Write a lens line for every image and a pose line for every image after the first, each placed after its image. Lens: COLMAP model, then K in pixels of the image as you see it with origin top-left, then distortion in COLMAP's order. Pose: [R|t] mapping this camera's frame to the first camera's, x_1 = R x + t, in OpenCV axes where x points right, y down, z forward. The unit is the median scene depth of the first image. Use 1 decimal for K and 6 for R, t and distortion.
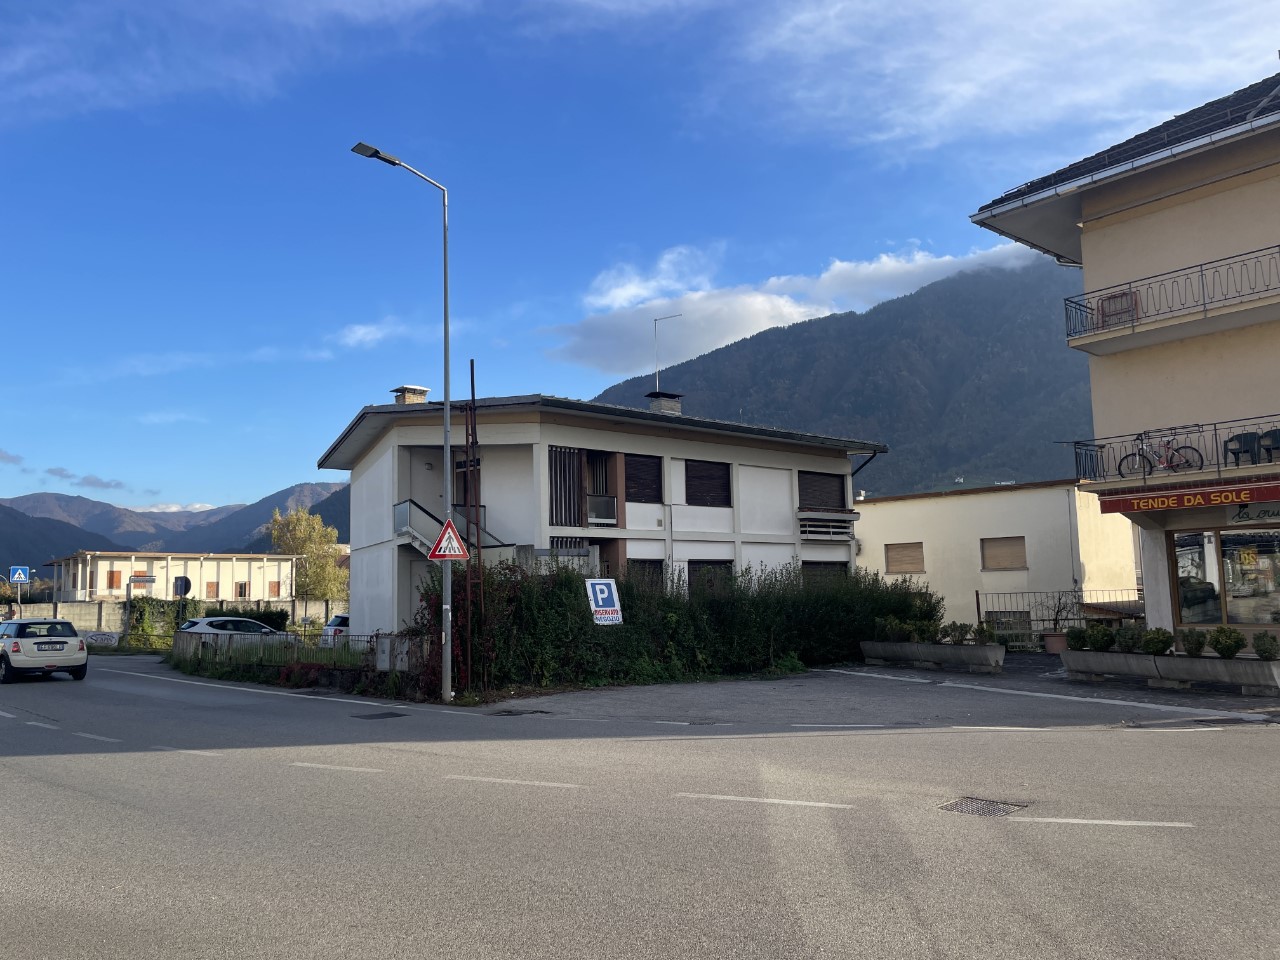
lens RADIAL K [[960.0, 0, 631.6], [0, 960.0, 482.9], [0, 0, 1]] dist [0.106741, -0.136760]
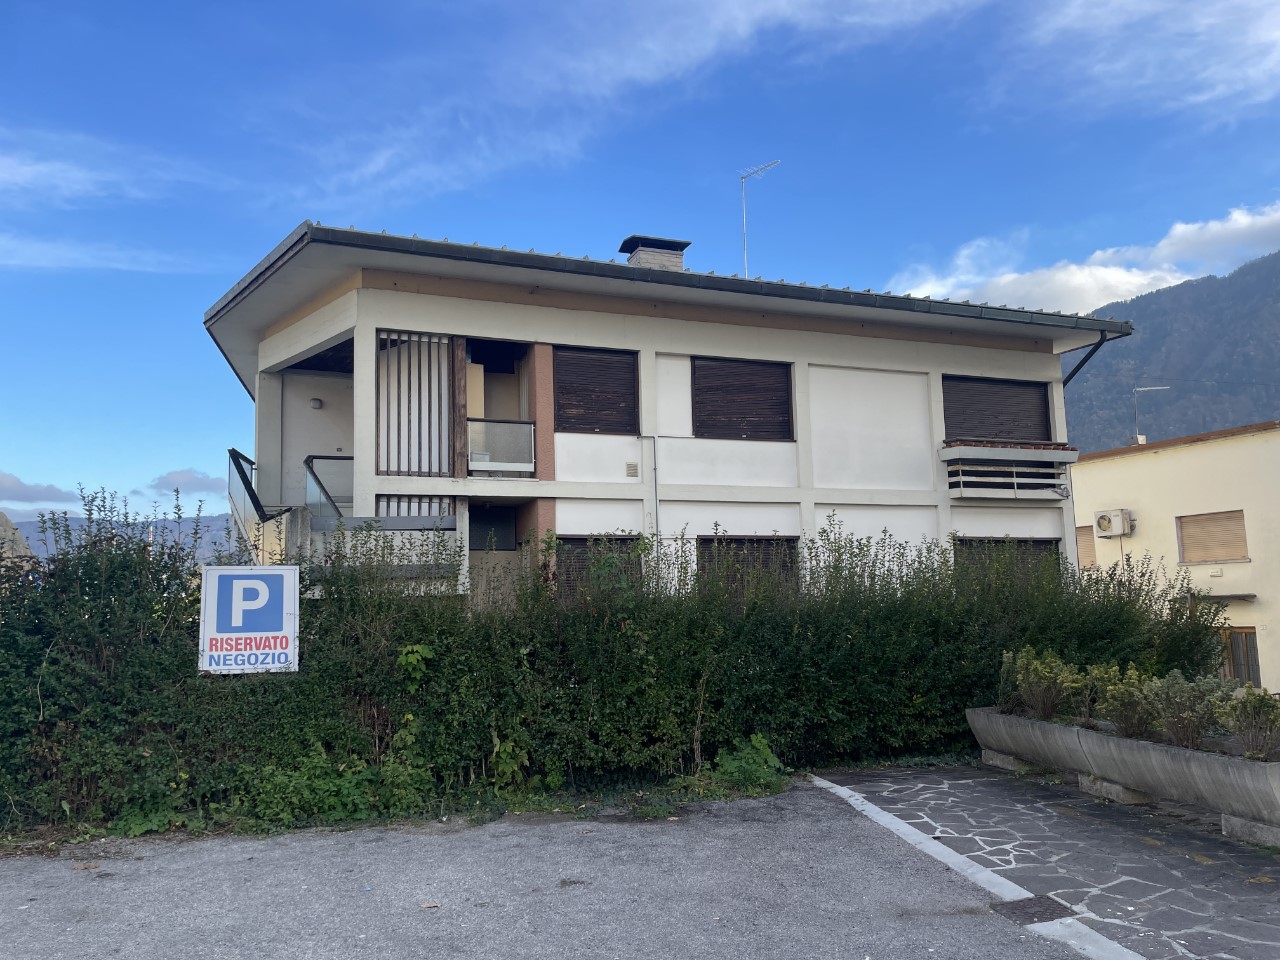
lens RADIAL K [[958.7, 0, 643.7], [0, 958.7, 477.7], [0, 0, 1]] dist [0.110713, -0.141214]
pose [[0.951182, -0.046362, -0.305128, 0.195094], [0.042116, 0.998903, -0.020487, 0.055644], [0.305743, 0.006636, 0.952091, 0.460880]]
